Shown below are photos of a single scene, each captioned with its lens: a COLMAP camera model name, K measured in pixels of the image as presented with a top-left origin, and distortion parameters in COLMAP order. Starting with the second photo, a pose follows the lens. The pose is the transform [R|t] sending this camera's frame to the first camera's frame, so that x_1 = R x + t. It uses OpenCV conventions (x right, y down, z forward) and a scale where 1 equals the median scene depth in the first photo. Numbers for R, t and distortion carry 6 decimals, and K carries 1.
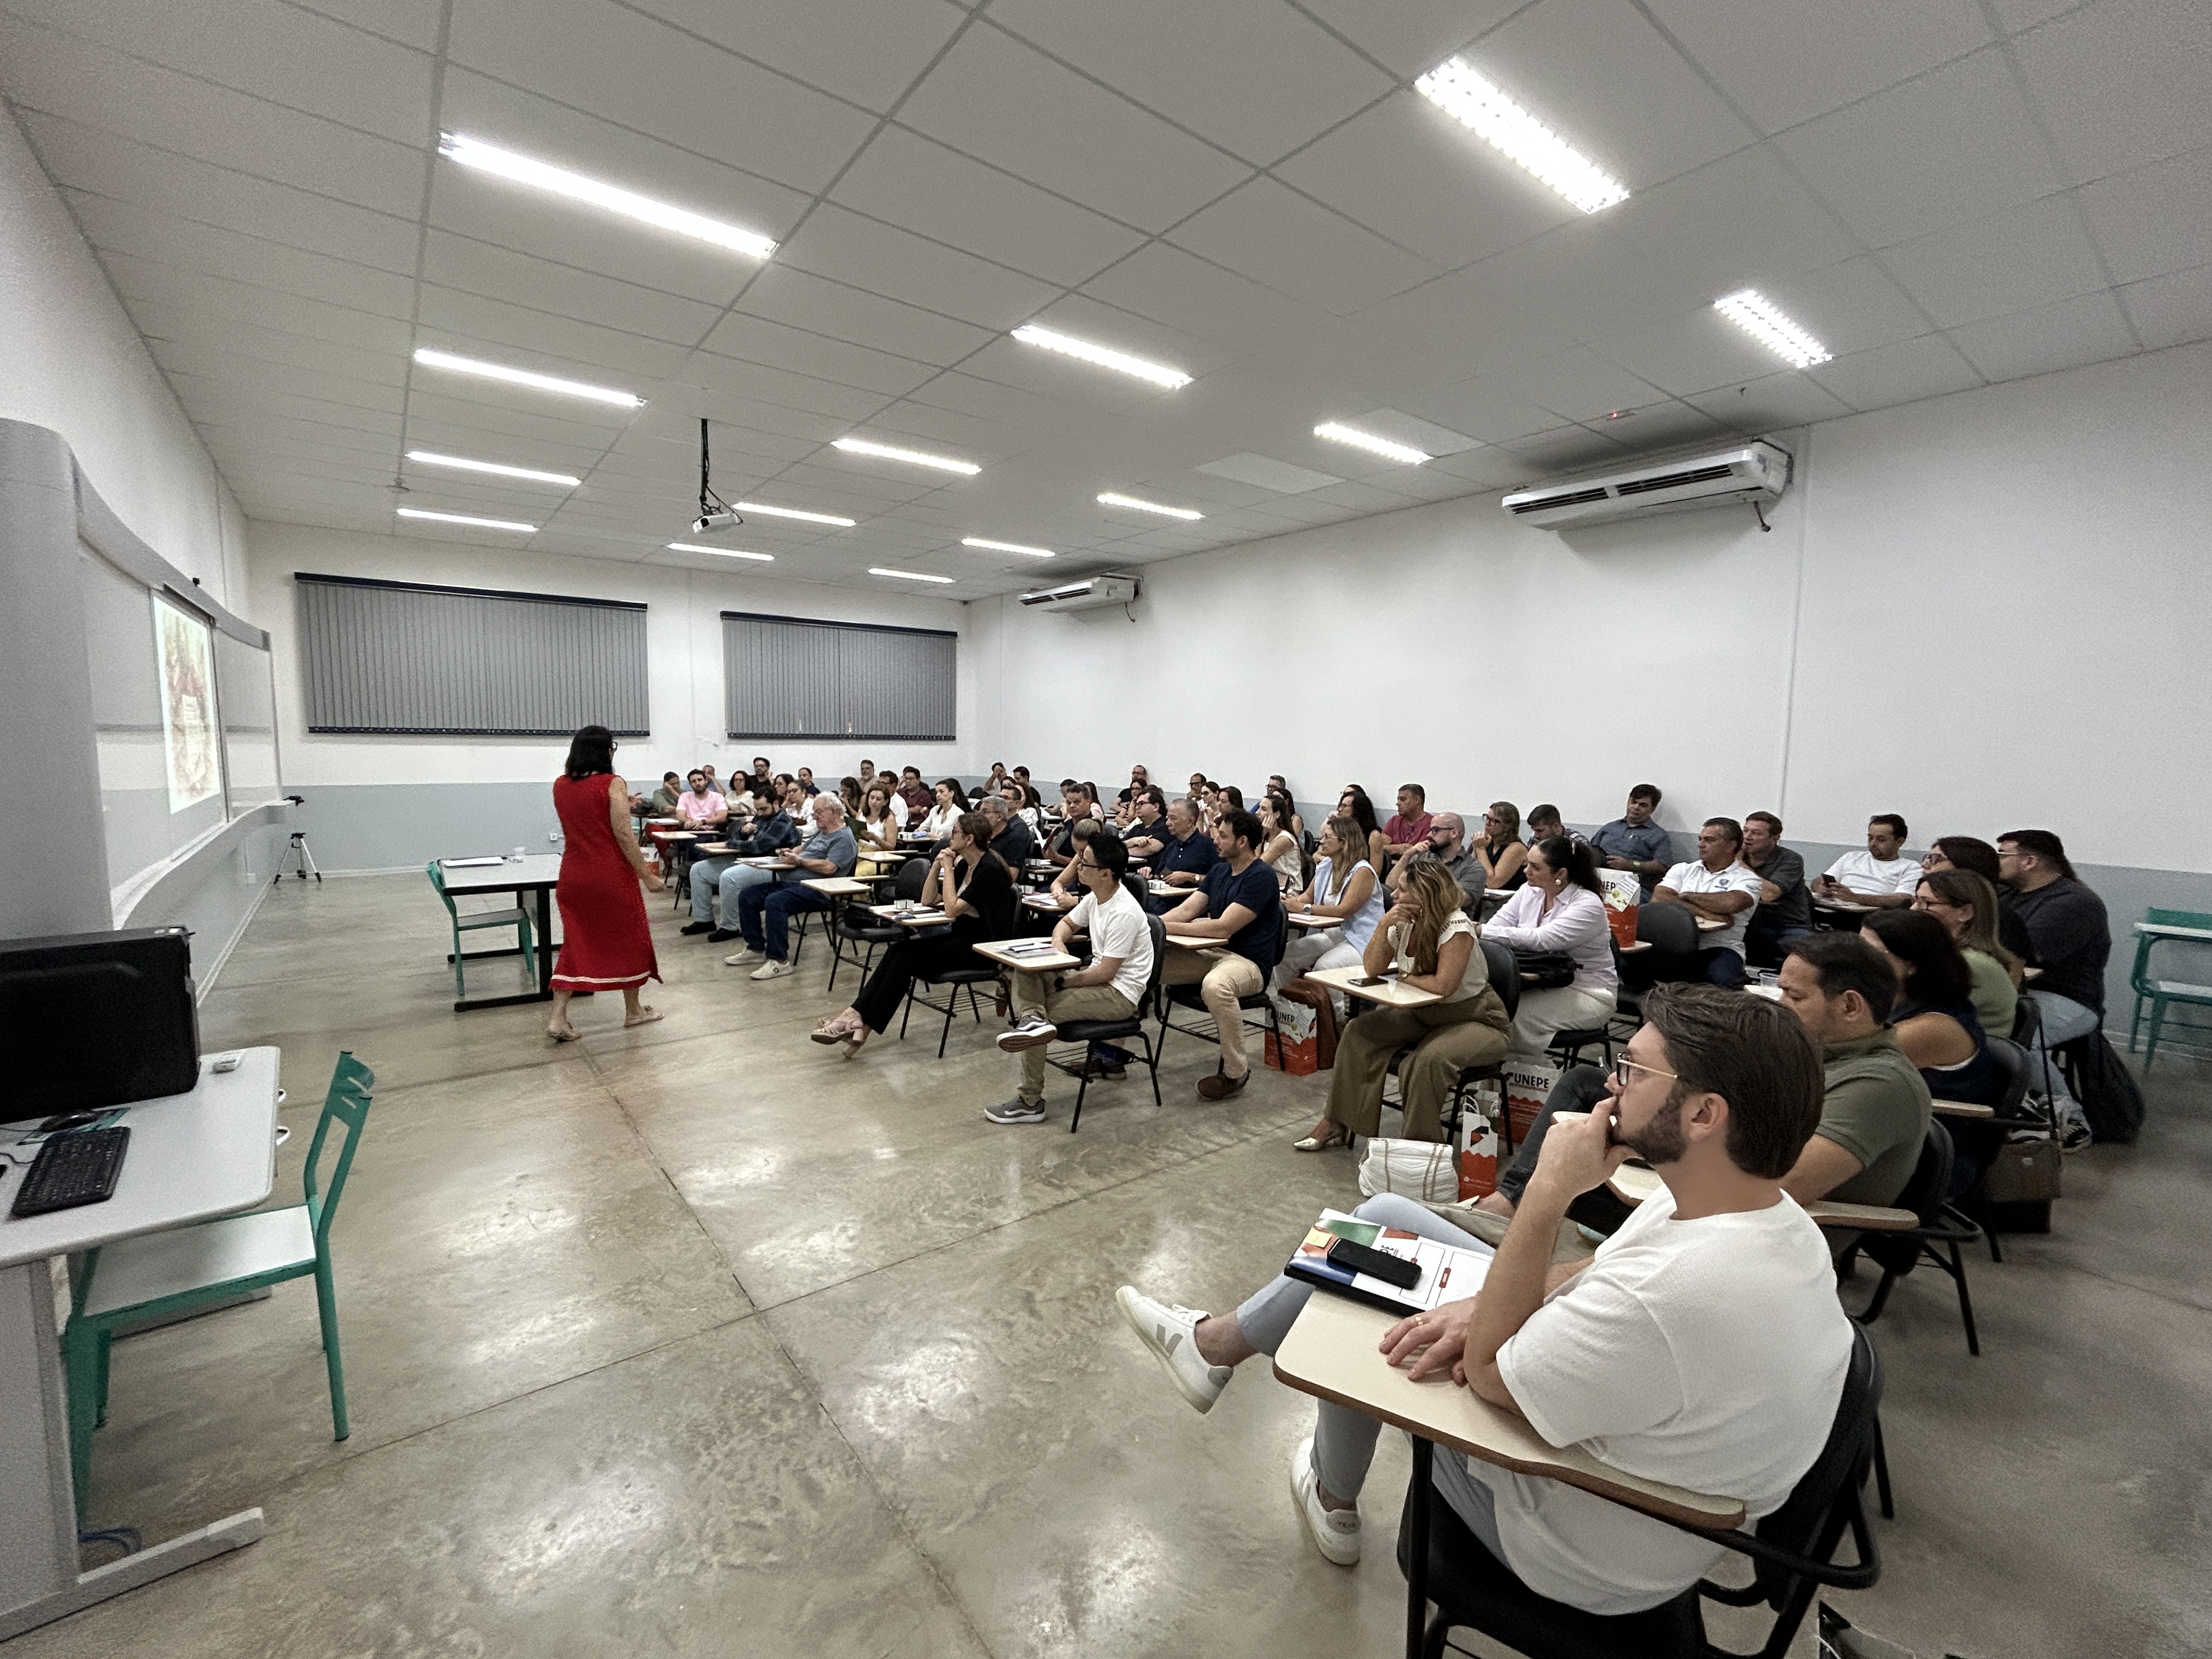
lens RADIAL K [[947.7, 0, 1111.1], [0, 947.7, 826.3], [0, 0, 1]] dist [0.000484, -0.000089]
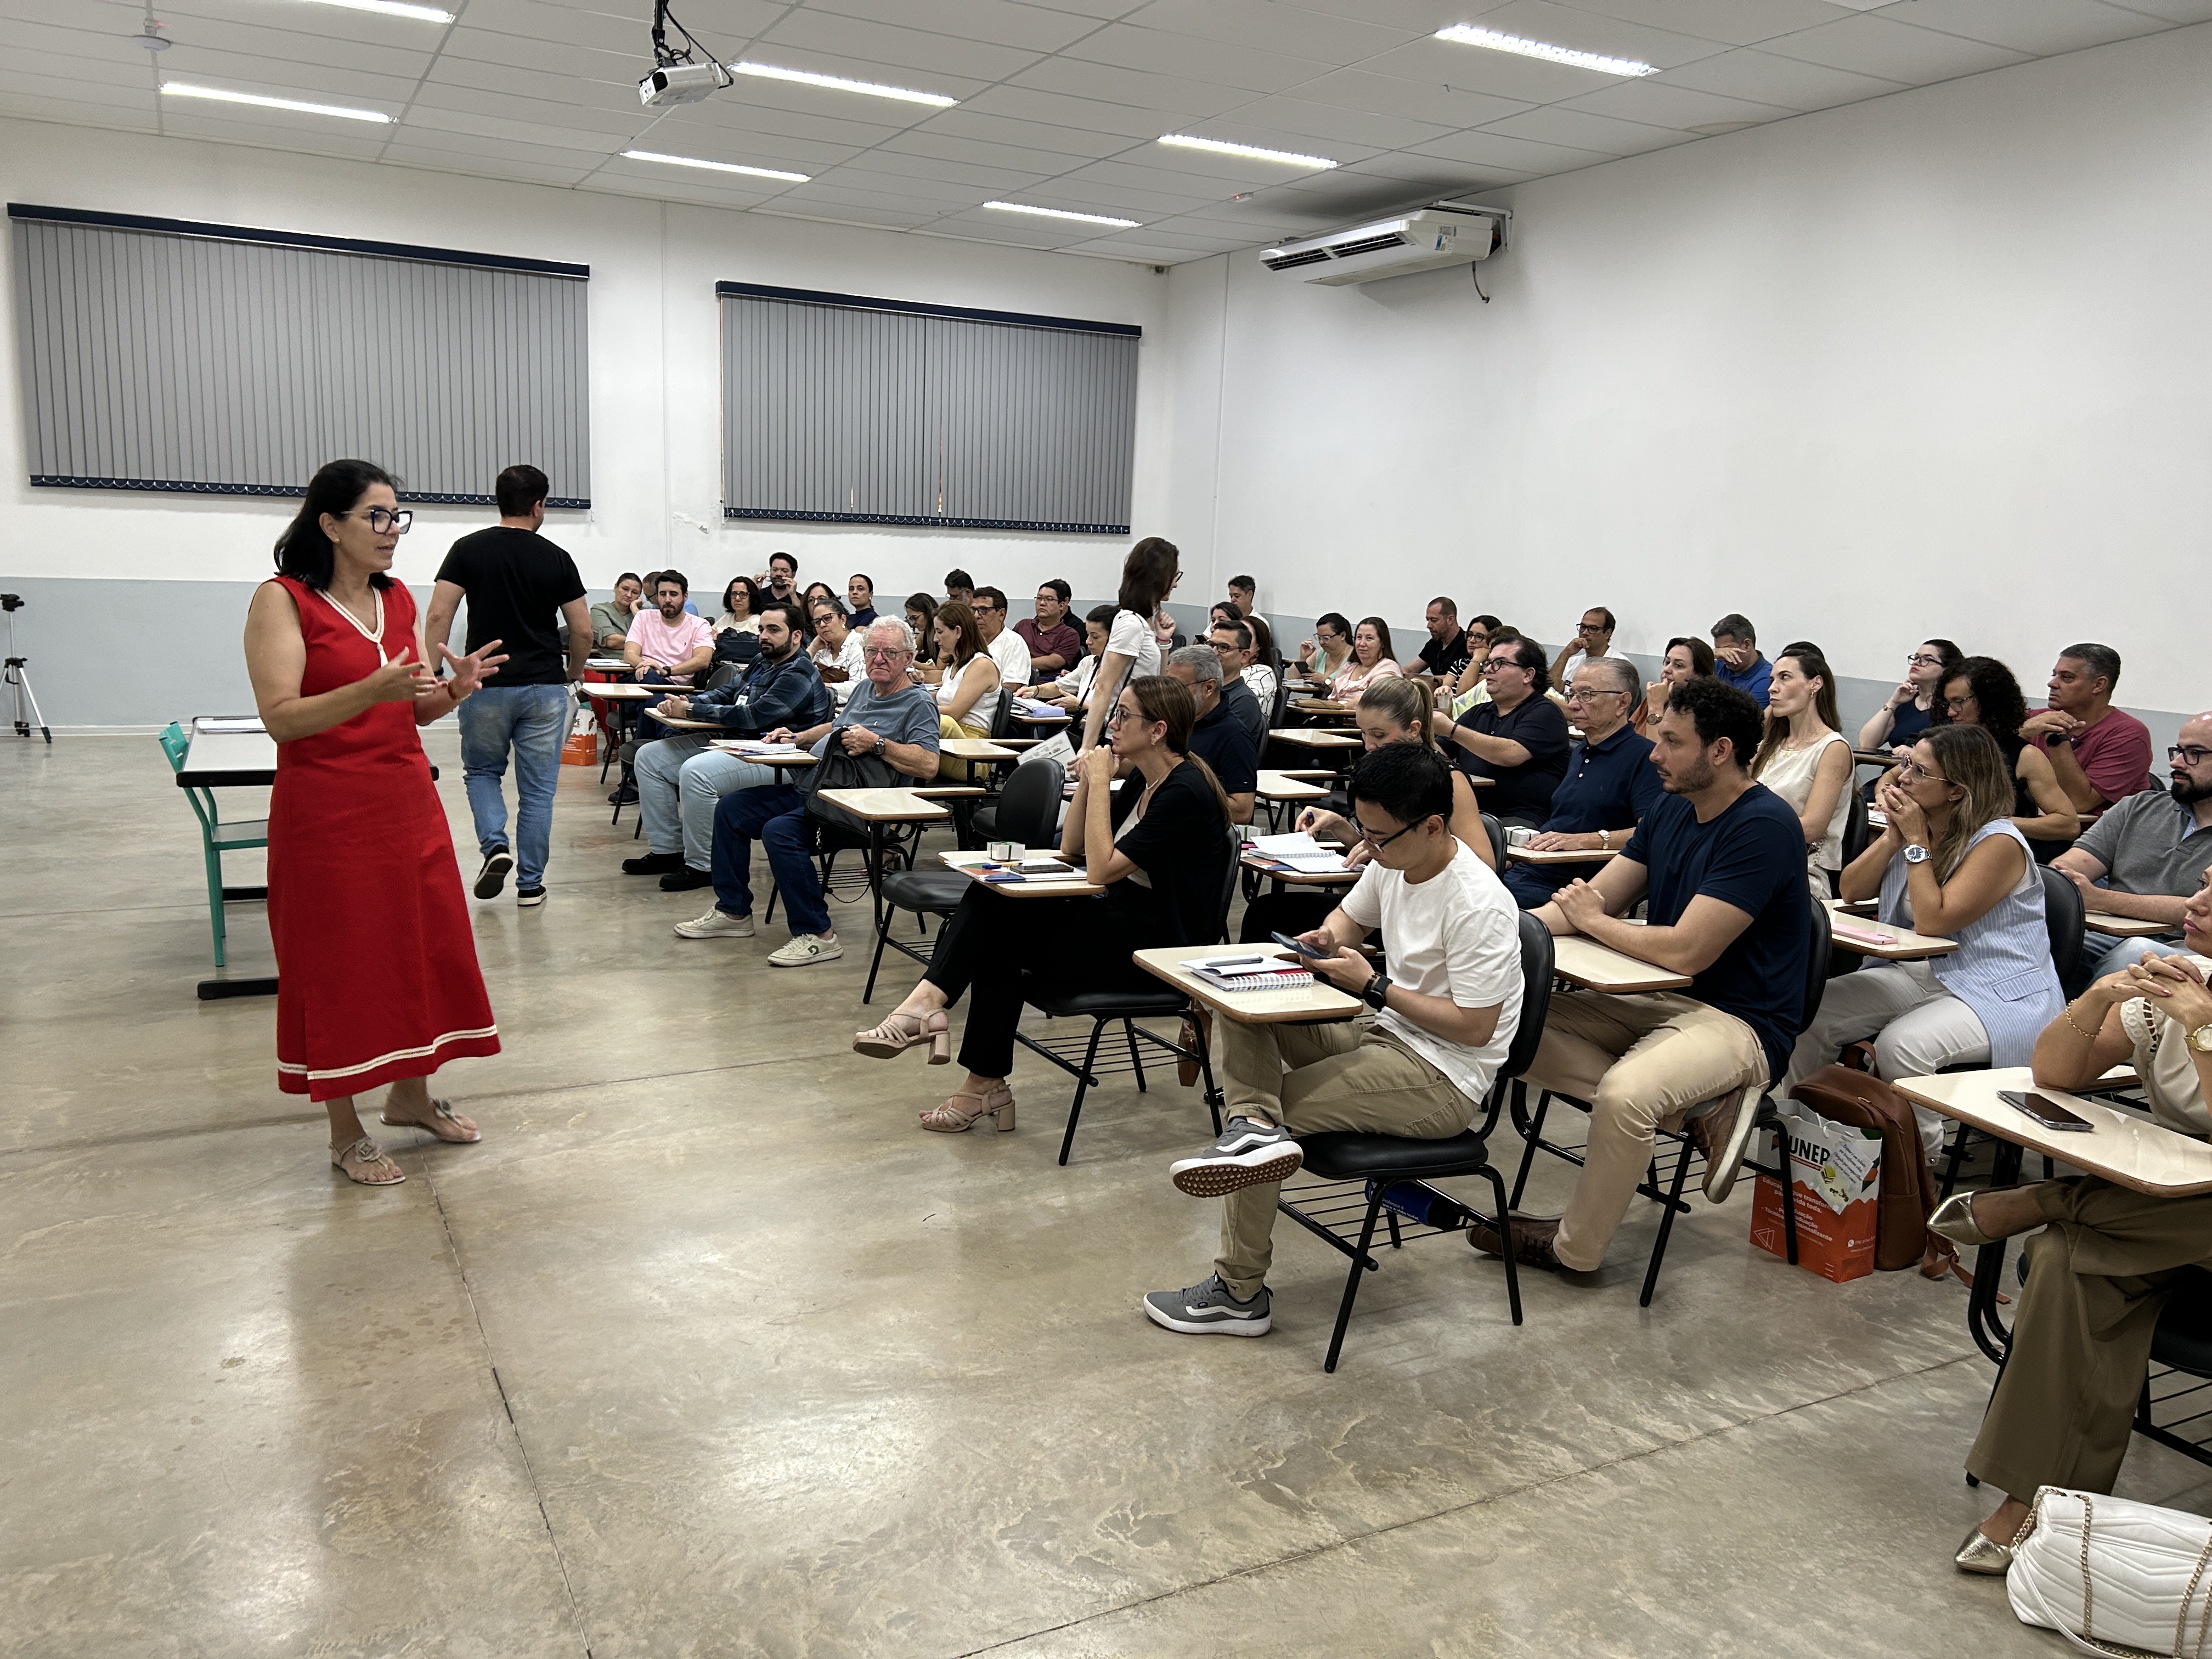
lens RADIAL K [[1670.2, 0, 1114.6], [0, 1670.2, 820.7], [0, 0, 1]] dist [0.036703, -0.034297]
pose [[0.984556, 0.054384, -0.166407, -0.019072], [-0.041818, 0.996067, 0.078112, -0.005577], [0.170001, -0.069947, 0.982958, 0.170404]]
